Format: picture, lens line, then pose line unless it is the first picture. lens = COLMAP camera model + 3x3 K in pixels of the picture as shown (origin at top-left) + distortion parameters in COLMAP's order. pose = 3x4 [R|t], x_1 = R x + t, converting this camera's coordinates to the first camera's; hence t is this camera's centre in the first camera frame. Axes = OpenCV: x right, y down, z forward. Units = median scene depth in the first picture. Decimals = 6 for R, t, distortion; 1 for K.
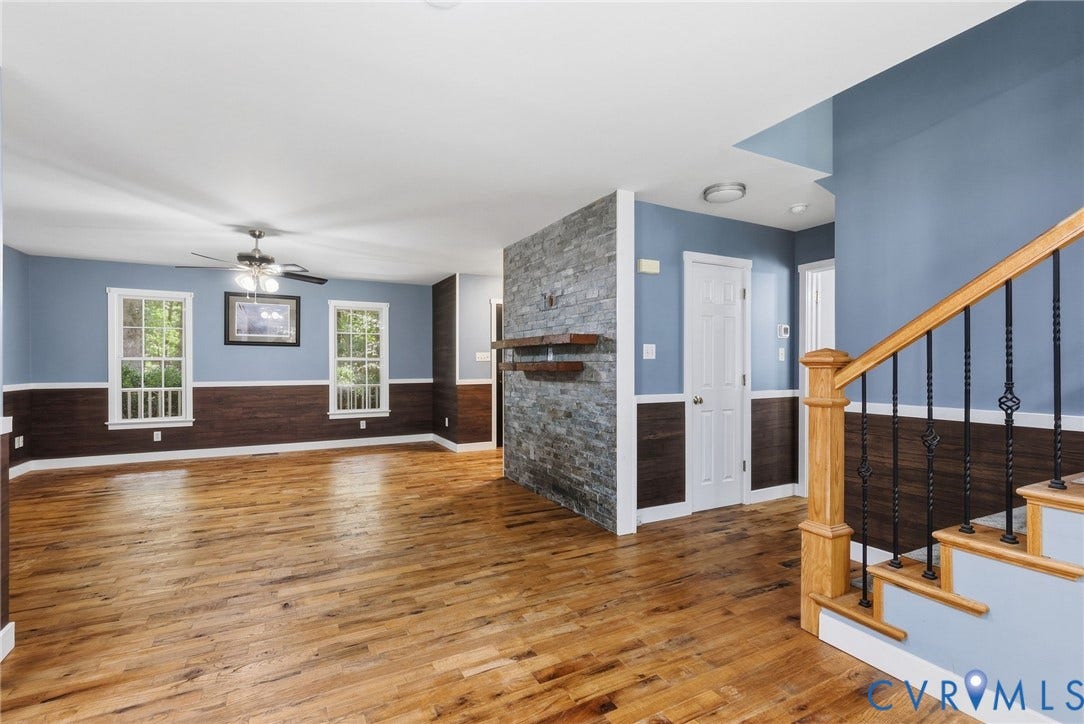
lens RADIAL K [[490.6, 0, 537.6], [0, 490.6, 364.2], [0, 0, 1]] dist [0.005633, -0.000914]
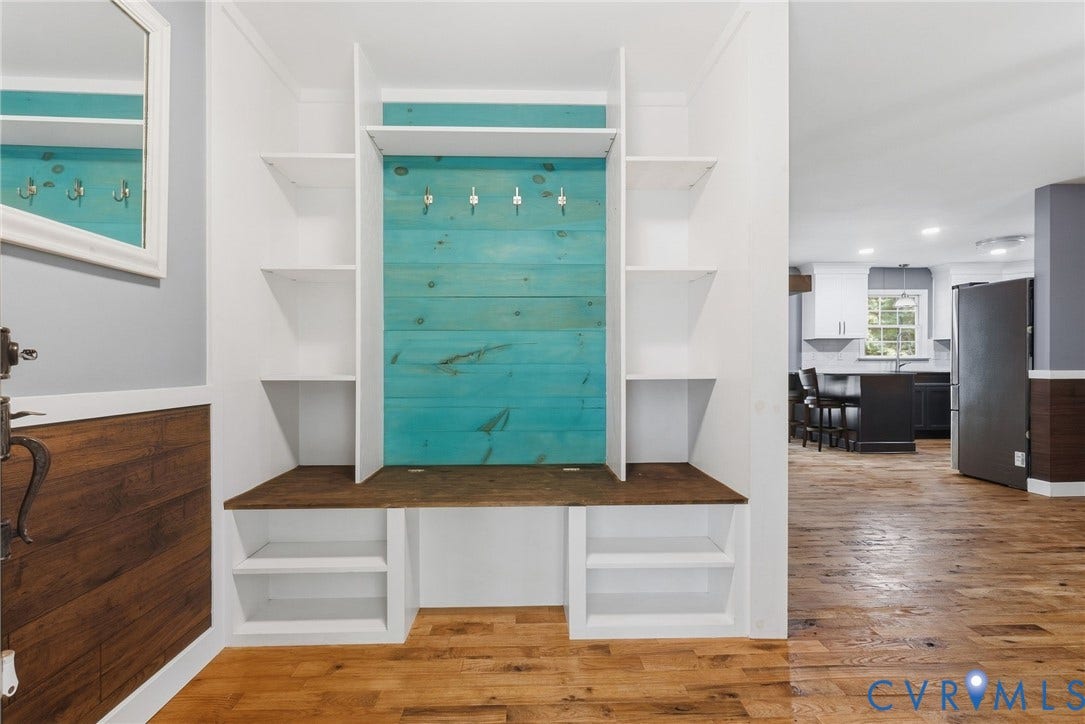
lens RADIAL K [[521.1, 0, 535.2], [0, 521.1, 360.2], [0, 0, 1]] dist [-0.003312, -0.000295]
pose [[-0.901087, 0.002237, 0.433632, -0.096338], [0.000255, 0.999989, -0.004630, 0.040893], [-0.433638, -0.004061, -0.901078, 1.948915]]
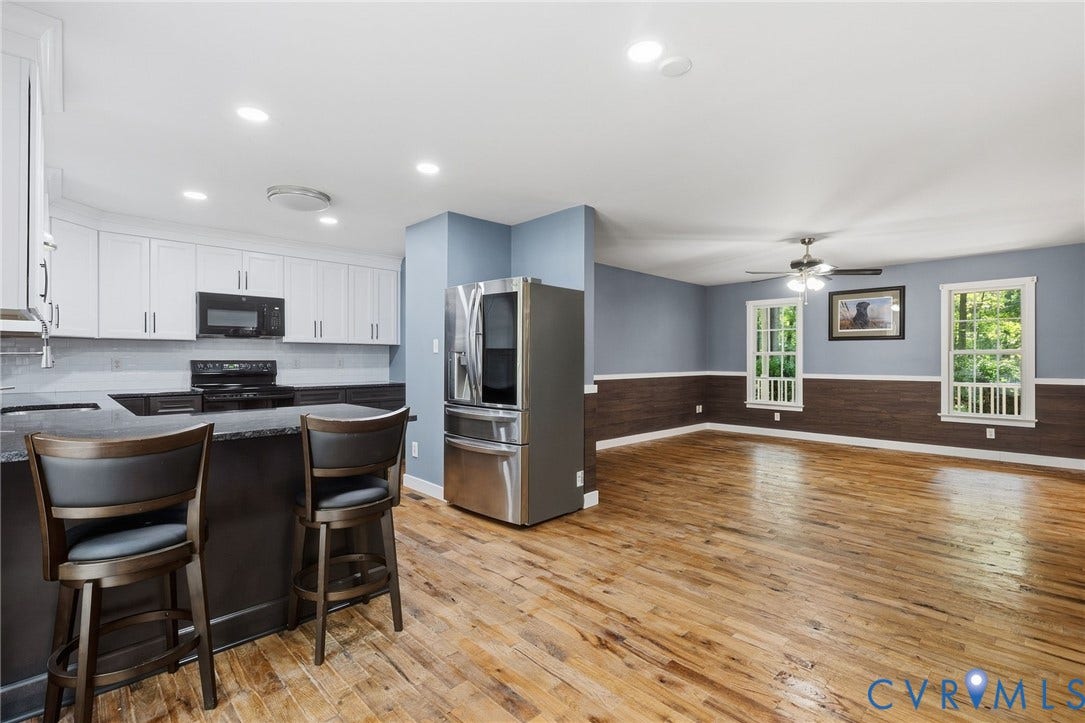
lens RADIAL K [[491.1, 0, 543.4], [0, 491.1, 363.7], [0, 0, 1]] dist [0.005633, -0.000914]
pose [[0.284091, 0.007881, -0.958765, 0.396450], [0.001410, 0.999962, 0.008637, 0.002448], [0.958796, -0.003806, 0.284069, 0.133922]]
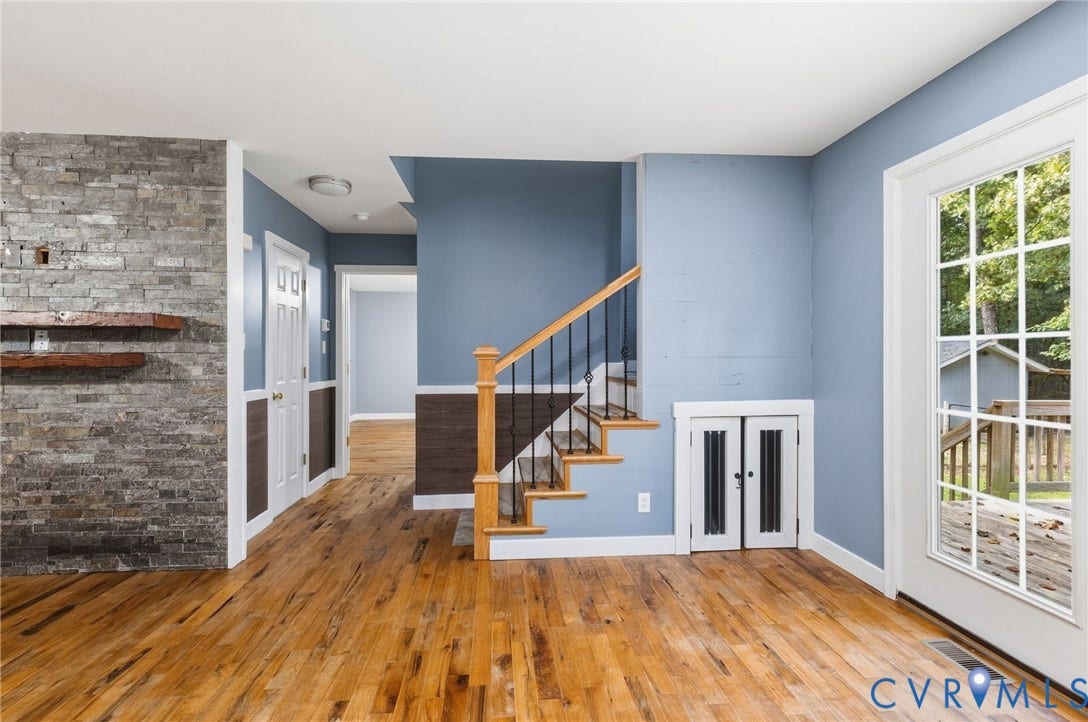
lens RADIAL K [[492.5, 0, 537.1], [0, 492.5, 358.5], [0, 0, 1]] dist [0.005633, -0.000914]
pose [[0.392580, -0.002591, 0.919714, -0.347062], [0.000239, 0.999996, 0.002716, 0.000903], [-0.919718, -0.000847, 0.392579, 0.196346]]
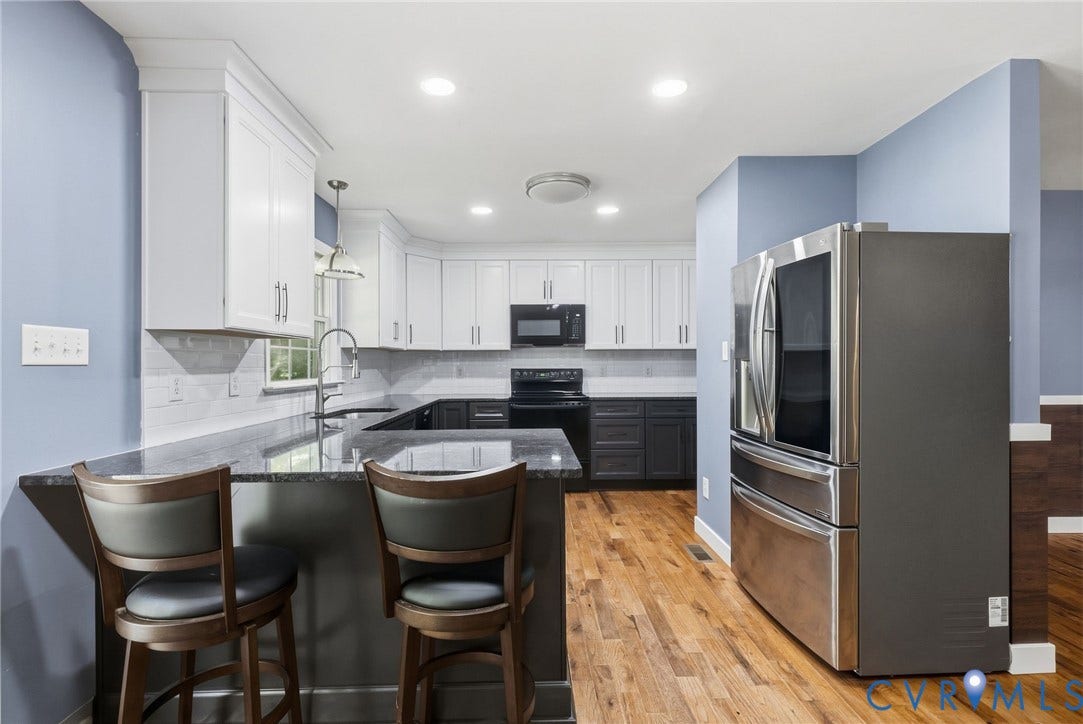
lens RADIAL K [[490.2, 0, 538.3], [0, 490.2, 364.8], [0, 0, 1]] dist [0.005633, -0.000914]
pose [[-0.445936, 0.003840, -0.895057, 0.110864], [0.006635, 0.999978, 0.000984, -0.008249], [0.895040, -0.005500, -0.445951, 0.297632]]
